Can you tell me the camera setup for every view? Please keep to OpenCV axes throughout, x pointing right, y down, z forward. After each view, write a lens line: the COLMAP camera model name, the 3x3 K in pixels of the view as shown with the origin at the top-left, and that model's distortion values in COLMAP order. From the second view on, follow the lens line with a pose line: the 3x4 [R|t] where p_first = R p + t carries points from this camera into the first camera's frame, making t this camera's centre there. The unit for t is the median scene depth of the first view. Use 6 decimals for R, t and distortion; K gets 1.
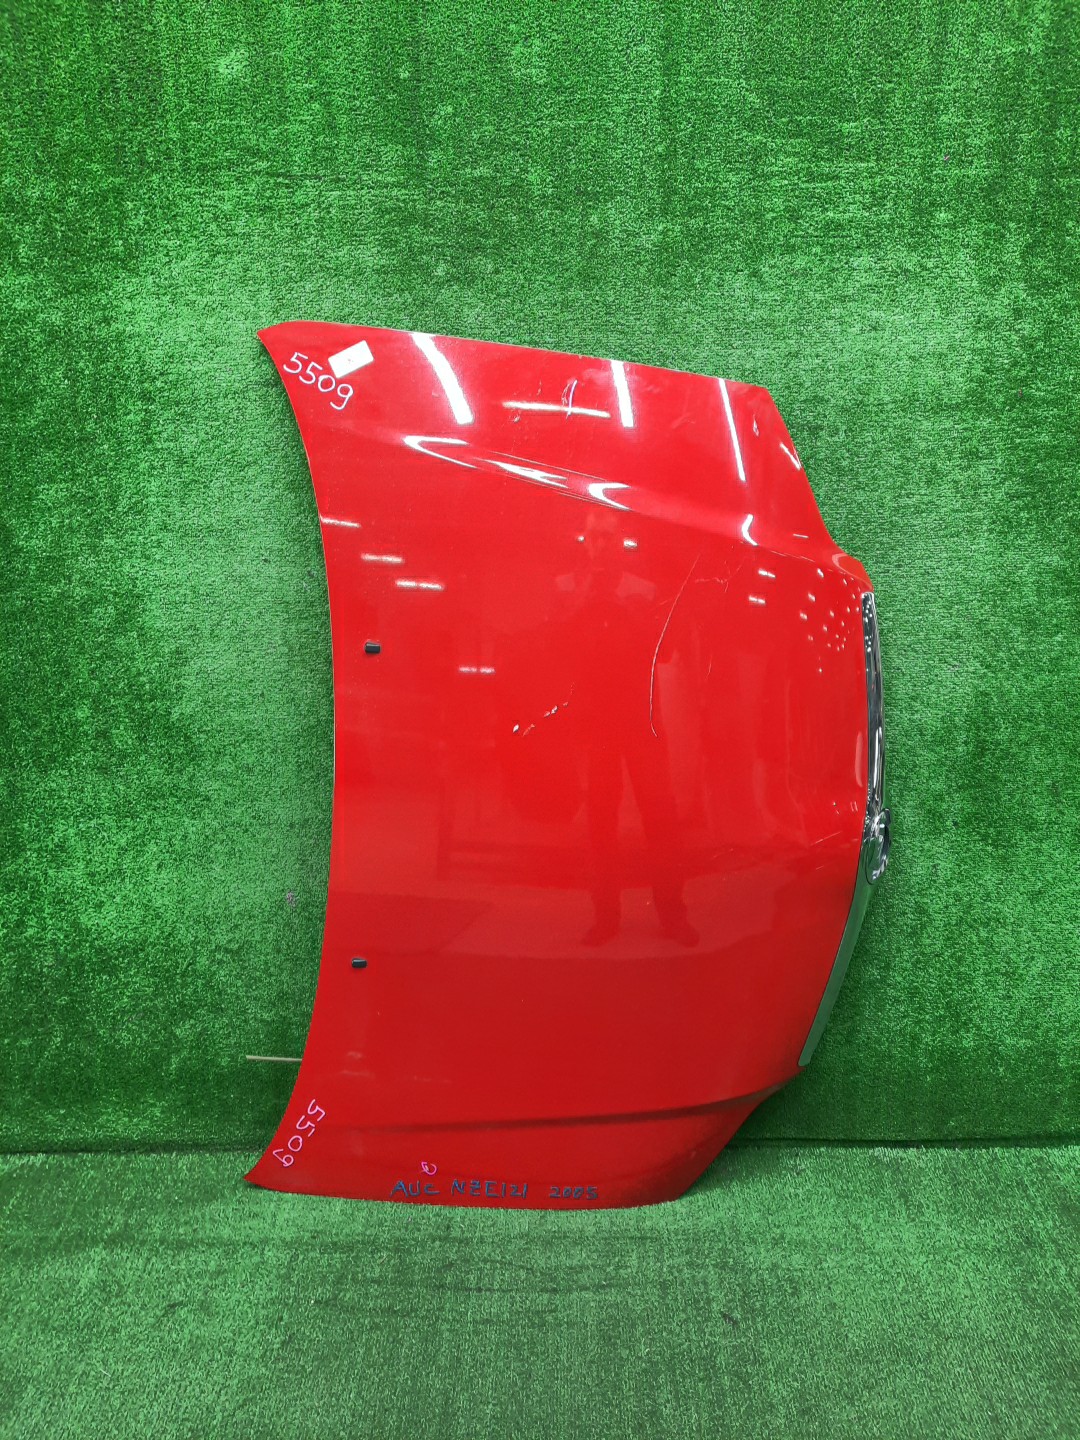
lens RADIAL K [[1055.5, 0, 540.0], [0, 1055.5, 720.0], [0, 0, 1]] dist [0.009179, -0.066315]
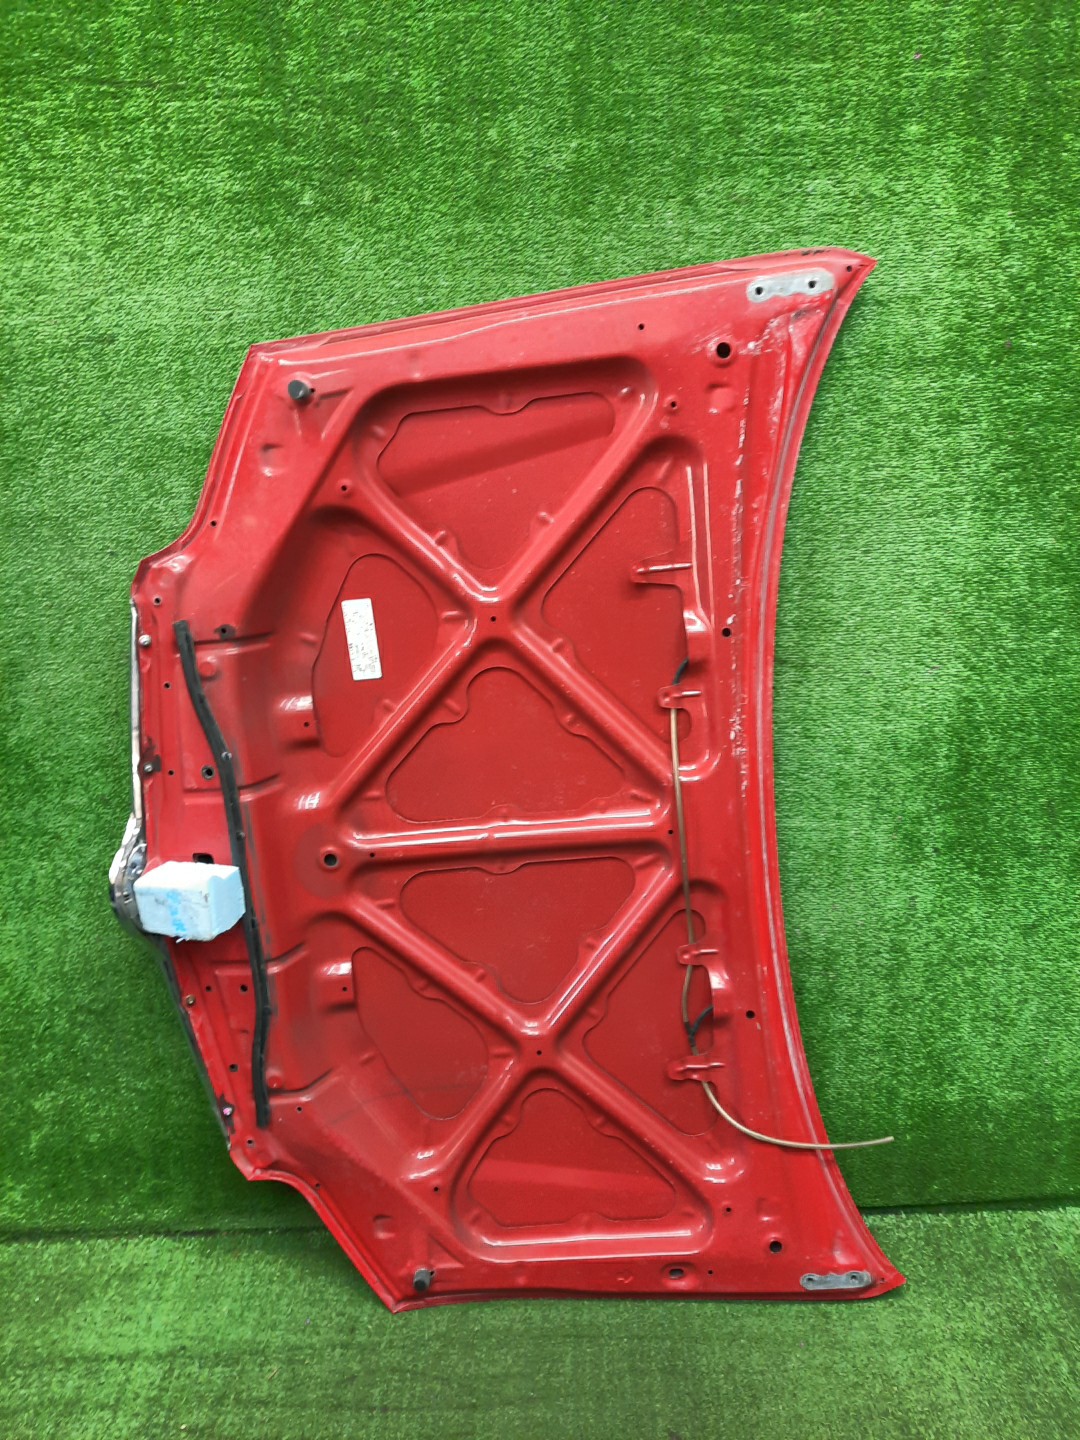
lens RADIAL K [[1063.8, 0, 540.0], [0, 1063.8, 720.0], [0, 0, 1]] dist [-0.009280, -0.029707]
pose [[0.999732, -0.014119, 0.018361, 0.061507], [0.013881, 0.999819, 0.013016, -0.026139], [-0.018542, -0.012757, 0.999747, 0.154911]]
